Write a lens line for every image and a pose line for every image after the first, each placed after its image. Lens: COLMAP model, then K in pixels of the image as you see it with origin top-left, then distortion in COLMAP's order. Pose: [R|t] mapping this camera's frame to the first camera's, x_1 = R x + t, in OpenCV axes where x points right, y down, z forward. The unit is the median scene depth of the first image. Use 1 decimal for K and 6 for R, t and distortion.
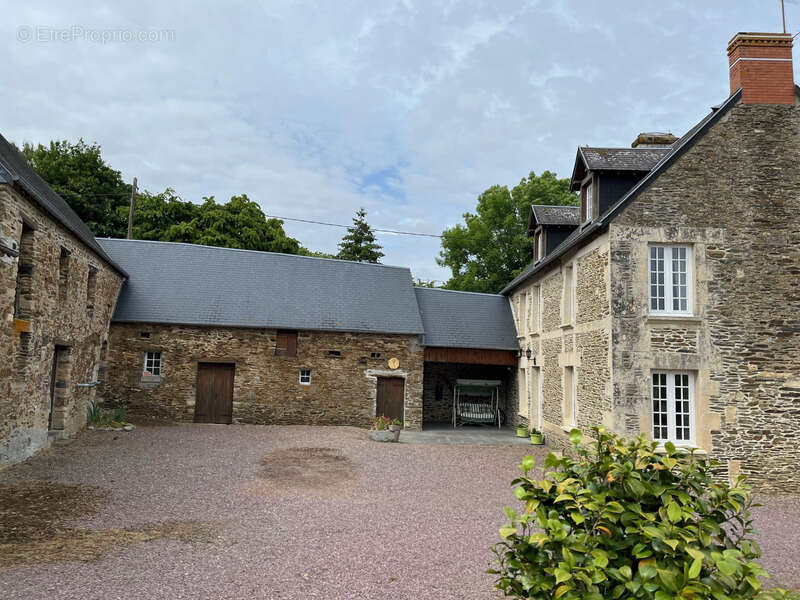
lens RADIAL K [[599.9, 0, 394.1], [0, 599.9, 300.7], [0, 0, 1]] dist [0.083236, -0.113546]
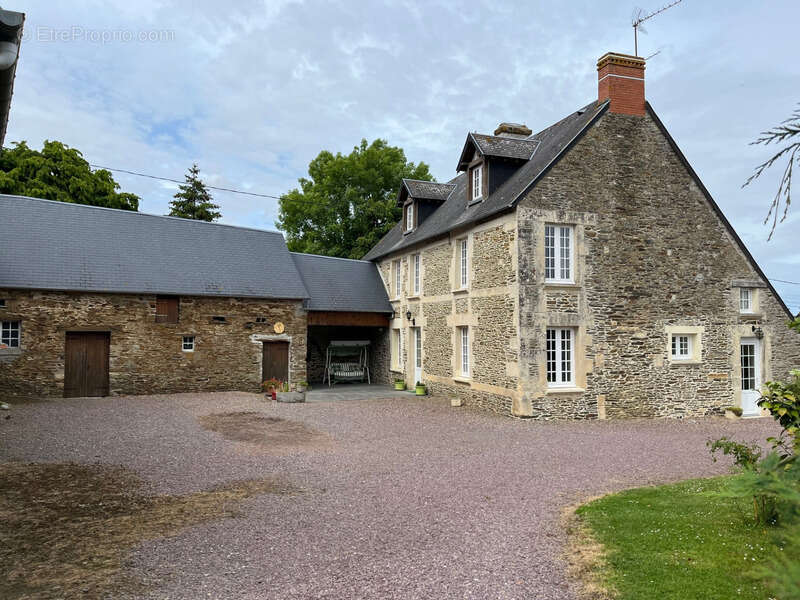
lens RADIAL K [[599.9, 0, 394.1], [0, 599.9, 300.7], [0, 0, 1]] dist [0.083236, -0.113546]
pose [[0.936726, -0.009298, 0.349939, -0.182165], [-0.012805, 0.998068, 0.060796, -0.006045], [-0.349829, -0.061430, 0.934797, -0.020976]]
